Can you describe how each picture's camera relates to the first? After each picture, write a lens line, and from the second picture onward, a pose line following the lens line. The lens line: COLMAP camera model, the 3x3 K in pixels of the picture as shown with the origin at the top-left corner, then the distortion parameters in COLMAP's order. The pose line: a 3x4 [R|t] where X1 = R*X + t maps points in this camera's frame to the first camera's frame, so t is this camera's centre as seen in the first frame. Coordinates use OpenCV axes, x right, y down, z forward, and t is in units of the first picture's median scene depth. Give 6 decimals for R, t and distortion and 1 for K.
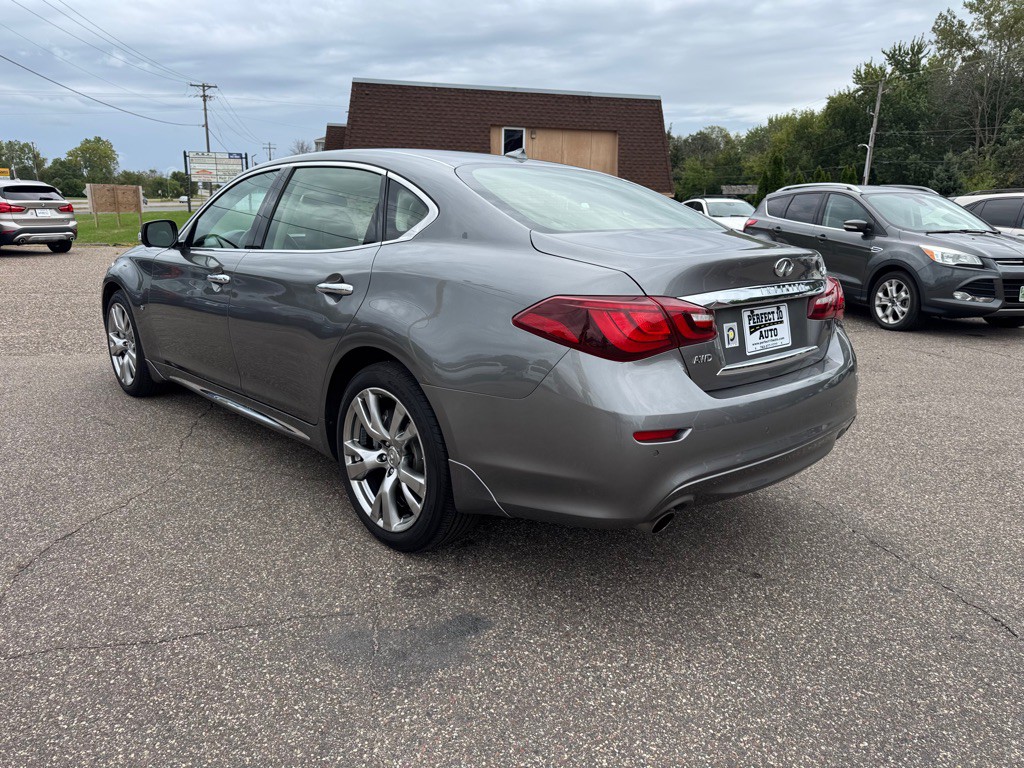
lens RADIAL K [[725.6, 0, 513.8], [0, 725.6, 387.1], [0, 0, 1]] dist [0.023643, -0.032075]
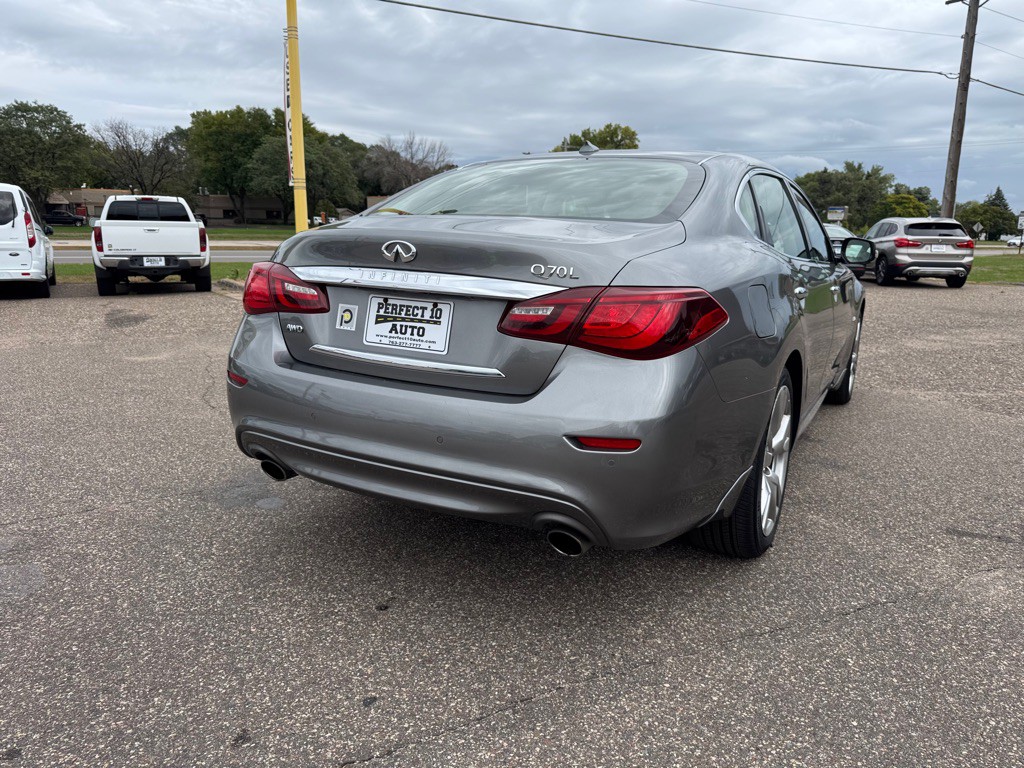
lens RADIAL K [[725.6, 0, 517.0], [0, 725.6, 387.1], [0, 0, 1]] dist [0.023643, -0.032075]
pose [[0.300762, 0.189278, -0.934728, 0.184434], [-0.244168, 0.962724, 0.116383, -0.021538], [0.921913, 0.193227, 0.335767, 0.130550]]
